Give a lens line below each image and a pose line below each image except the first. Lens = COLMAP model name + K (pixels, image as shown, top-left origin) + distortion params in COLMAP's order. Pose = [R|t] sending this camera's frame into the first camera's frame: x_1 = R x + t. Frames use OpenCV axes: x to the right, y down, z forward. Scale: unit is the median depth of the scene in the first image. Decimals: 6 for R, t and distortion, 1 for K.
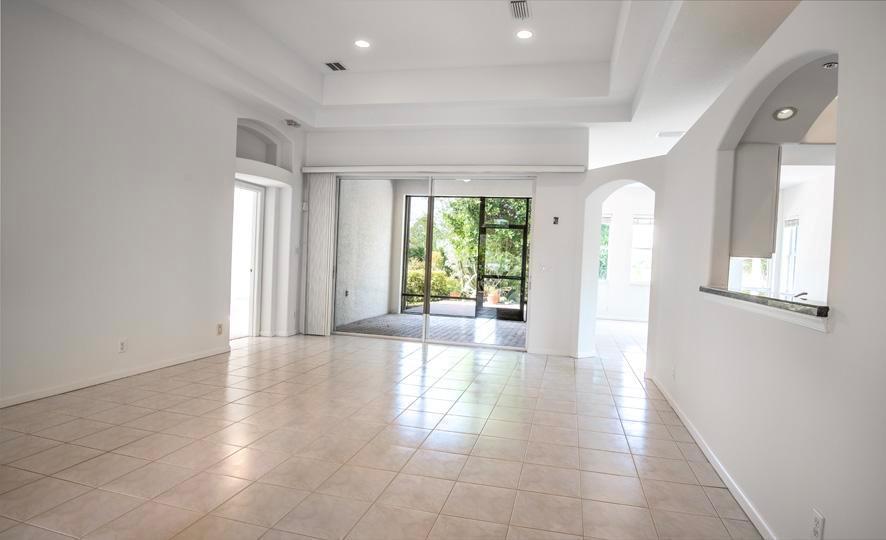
lens RADIAL K [[464.0, 0, 444.3], [0, 464.0, 268.2], [0, 0, 1]] dist [-0.019171, -0.000860]
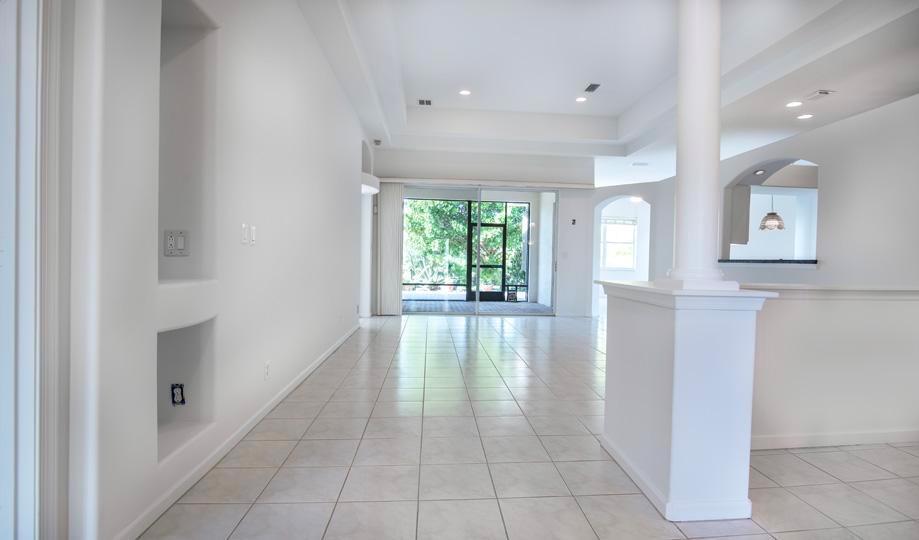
lens RADIAL K [[457.4, 0, 461.6], [0, 457.4, 269.5], [0, 0, 1]] dist [0.002717, 0.000396]
pose [[0.946722, -0.035573, 0.320080, -0.603728], [0.031082, 0.999334, 0.019133, 0.008216], [-0.320547, -0.008165, 0.947197, -0.262790]]
